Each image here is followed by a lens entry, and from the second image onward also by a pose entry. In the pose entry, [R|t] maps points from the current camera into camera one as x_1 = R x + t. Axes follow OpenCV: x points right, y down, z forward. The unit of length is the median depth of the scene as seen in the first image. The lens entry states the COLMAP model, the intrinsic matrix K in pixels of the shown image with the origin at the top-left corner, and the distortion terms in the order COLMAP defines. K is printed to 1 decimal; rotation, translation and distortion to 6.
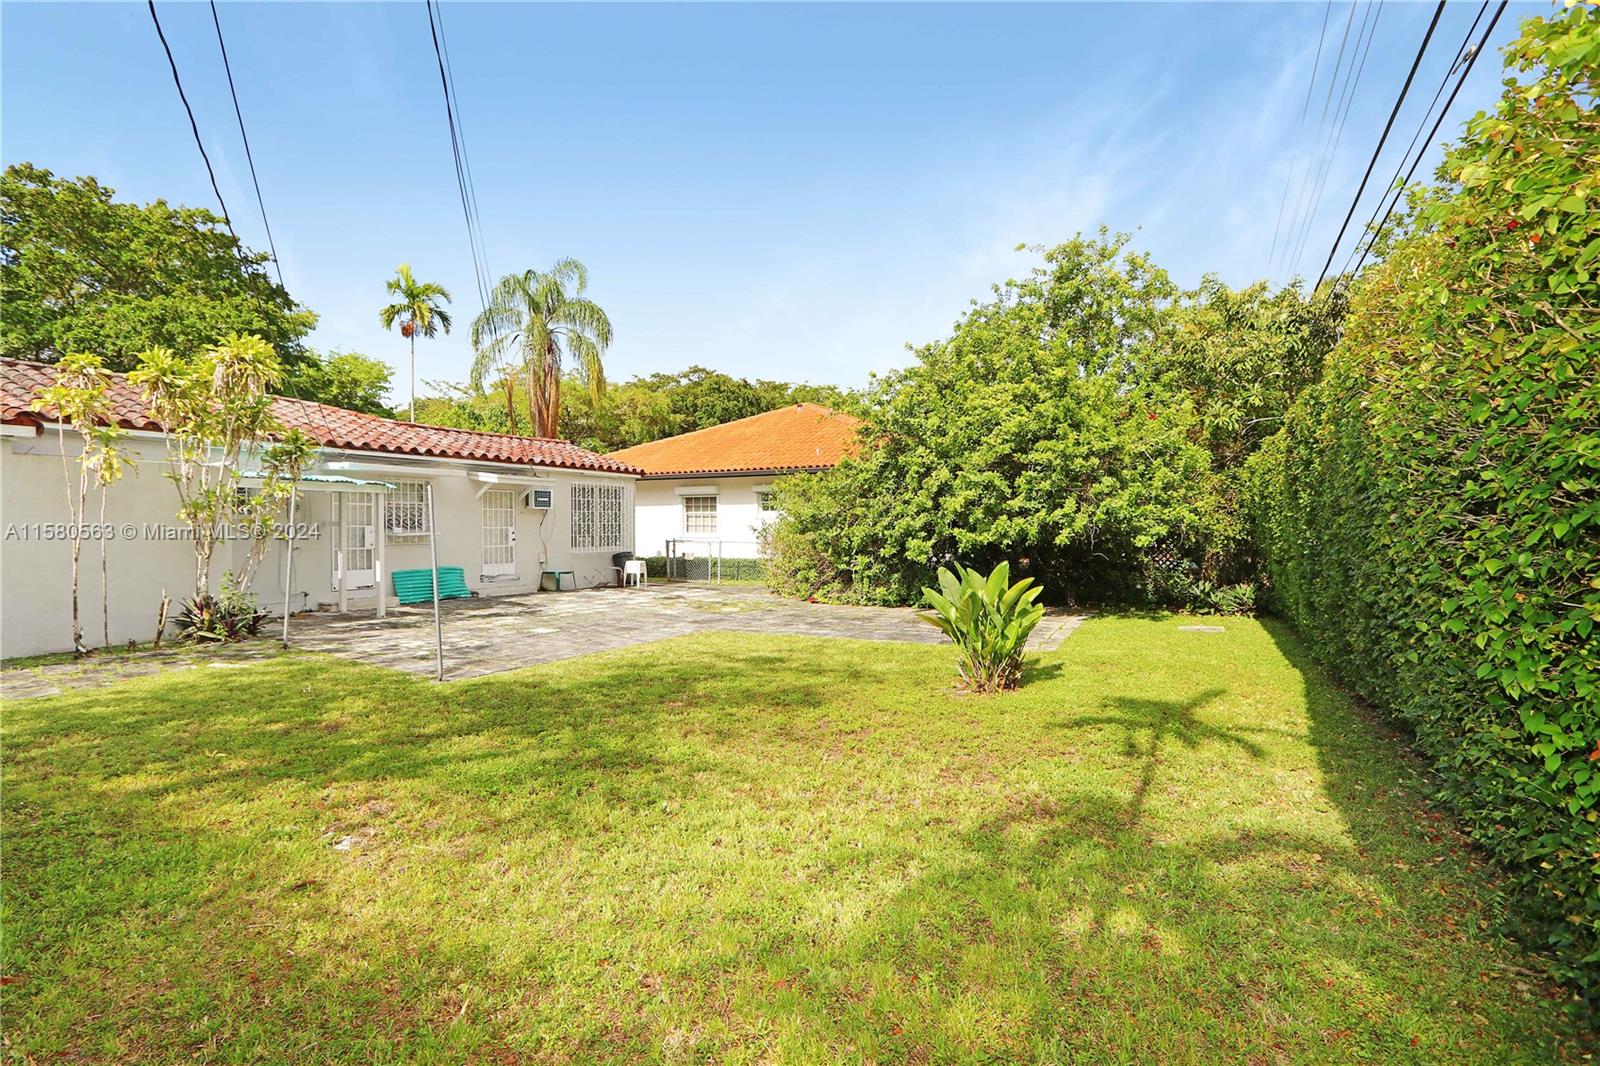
lens RADIAL K [[739.0, 0, 787.2], [0, 739.0, 533.7], [0, 0, 1]] dist [-0.022521, 0.004944]
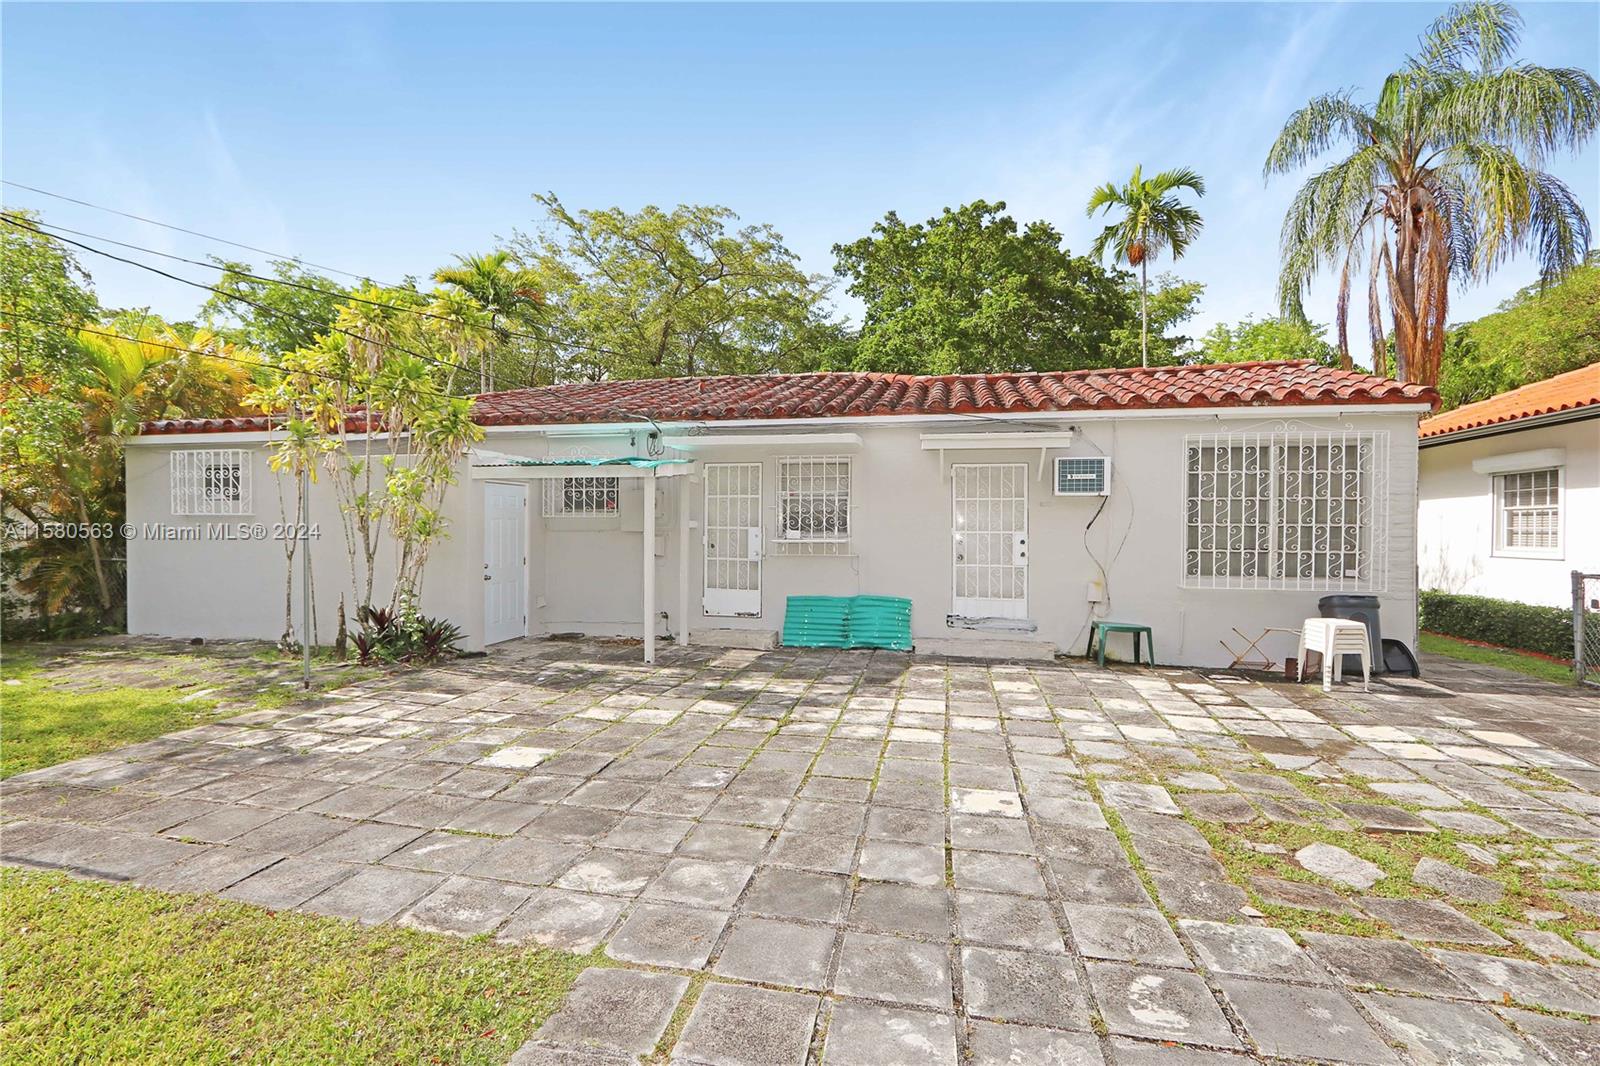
lens RADIAL K [[739.0, 0, 772.8], [0, 739.0, 527.9], [0, 0, 1]] dist [-0.022521, 0.004944]
pose [[0.298937, 0.007260, -0.954245, 0.102112], [-0.017022, 0.999853, 0.002275, -0.012123], [0.954121, 0.015563, 0.299016, 0.829595]]
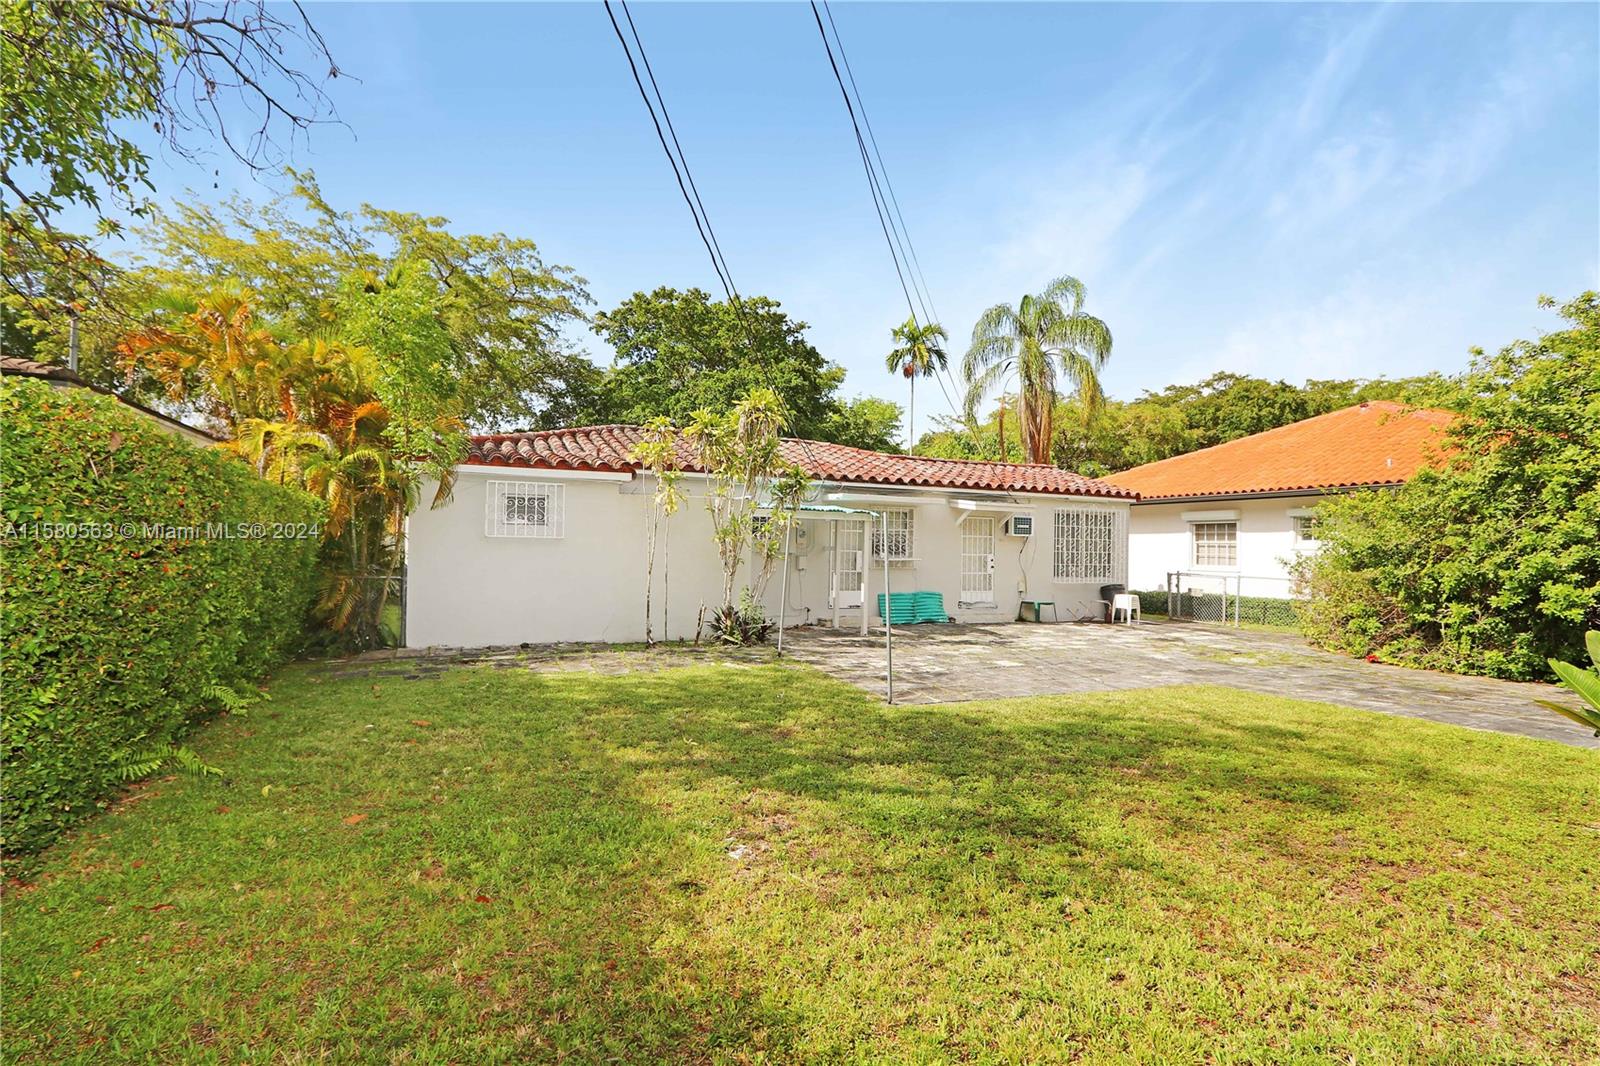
lens RADIAL K [[739.0, 0, 801.3], [0, 739.0, 534.5], [0, 0, 1]] dist [-0.022521, 0.004944]
pose [[0.791441, 0.002866, -0.611238, 0.038674], [-0.025577, 0.999268, -0.028432, -0.001280], [0.610710, 0.038136, 0.790936, 0.071934]]
